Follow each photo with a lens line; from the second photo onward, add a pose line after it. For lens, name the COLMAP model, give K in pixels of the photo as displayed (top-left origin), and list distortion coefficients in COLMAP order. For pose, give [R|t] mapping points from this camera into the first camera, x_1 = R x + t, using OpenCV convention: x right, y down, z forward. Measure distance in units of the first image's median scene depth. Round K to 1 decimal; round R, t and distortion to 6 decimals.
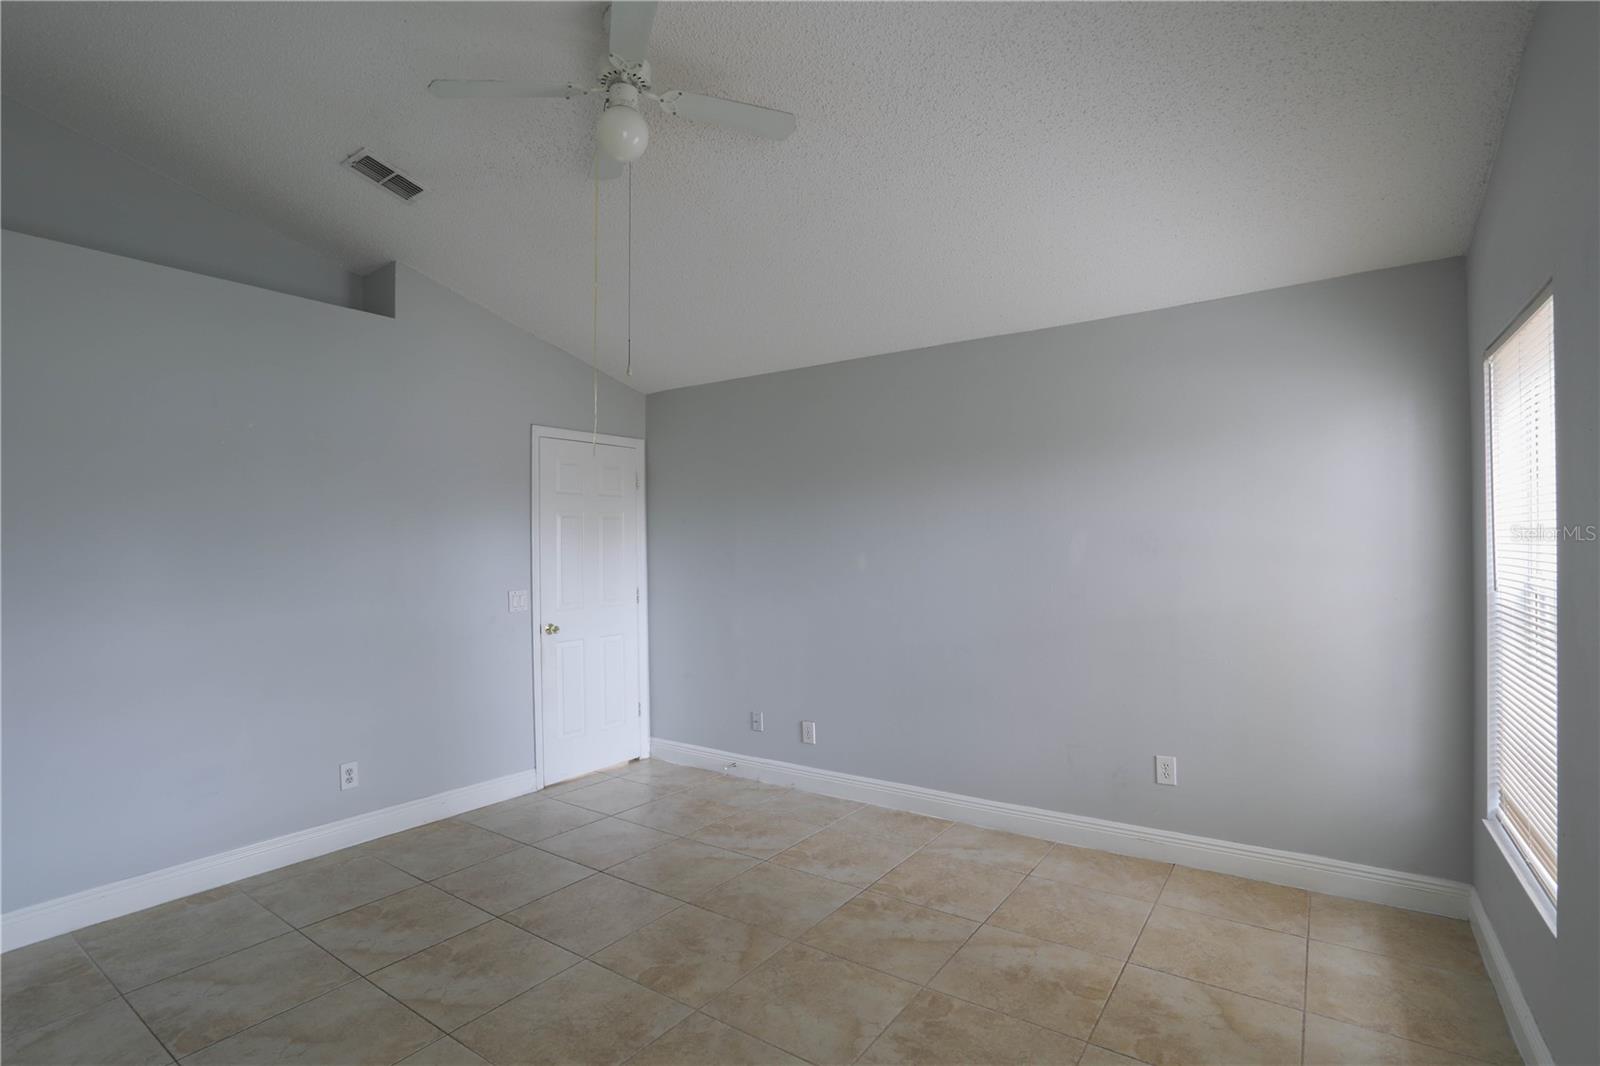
lens RADIAL K [[776.2, 0, 793.0], [0, 776.2, 536.7], [0, 0, 1]] dist [-0.073693, 0.029301]
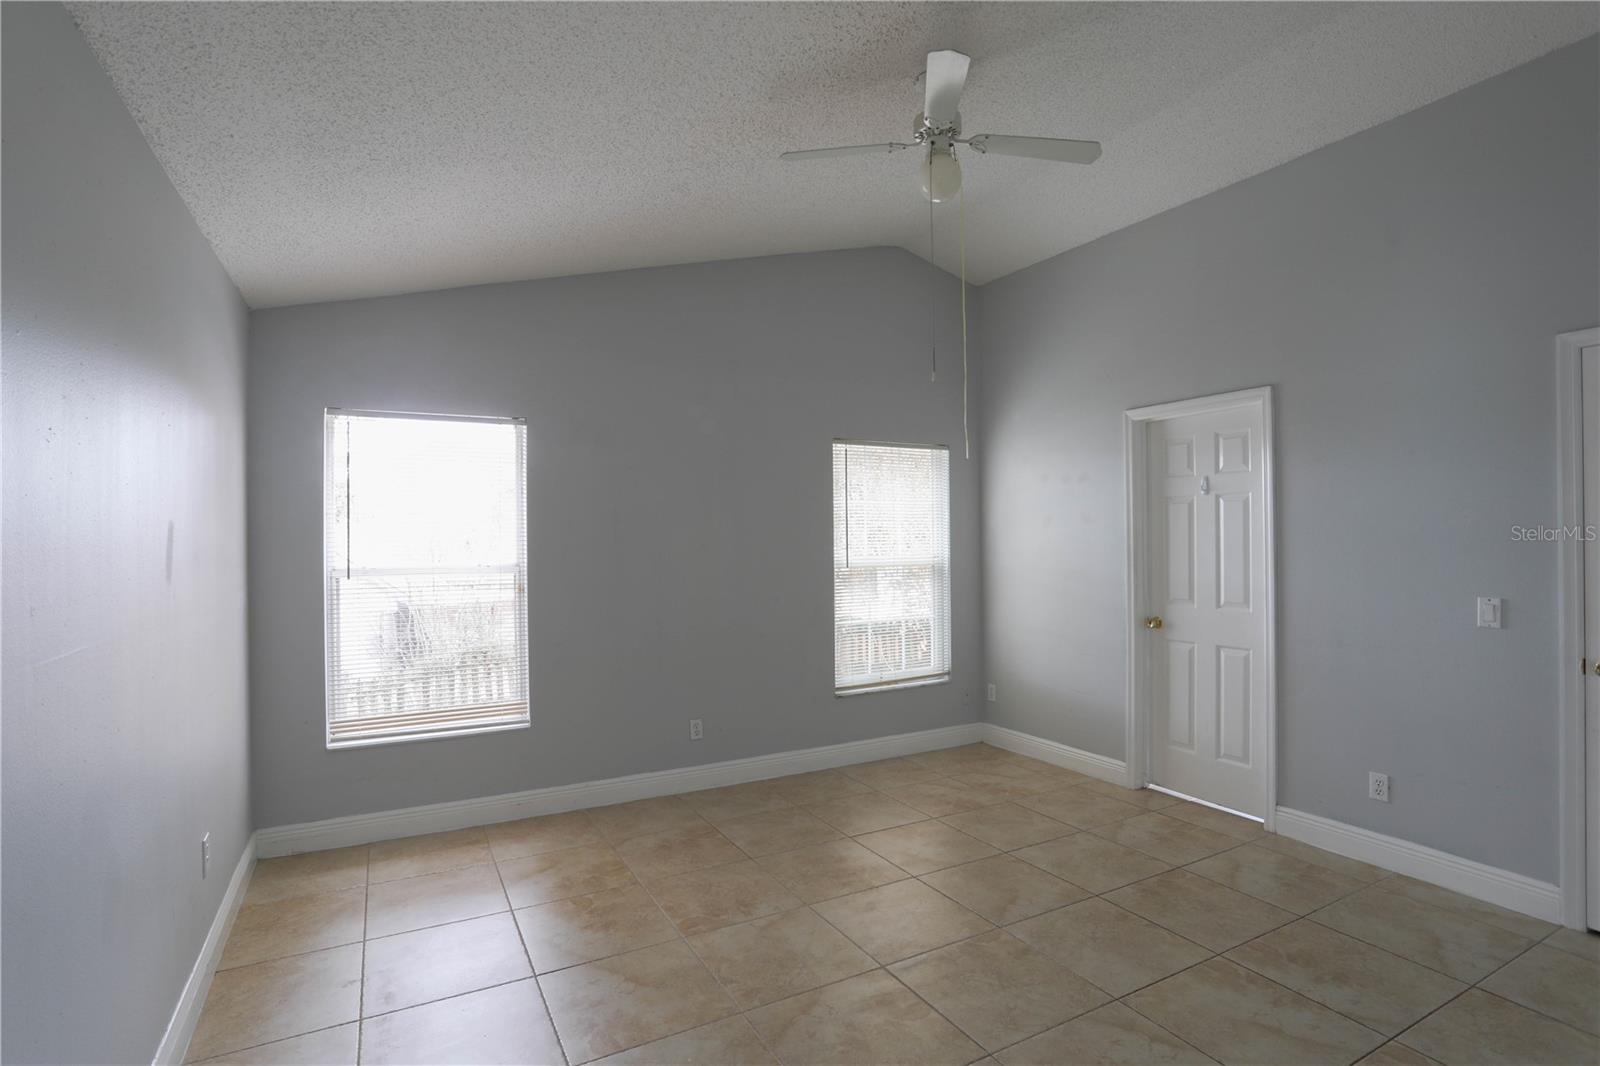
lens RADIAL K [[776.2, 0, 793.0], [0, 776.2, 536.7], [0, 0, 1]] dist [-0.073693, 0.029301]
pose [[-0.891710, 0.018323, 0.452237, -0.509914], [0.015435, 0.999830, -0.010074, 0.019186], [-0.452345, -0.002002, -0.891841, 2.008462]]
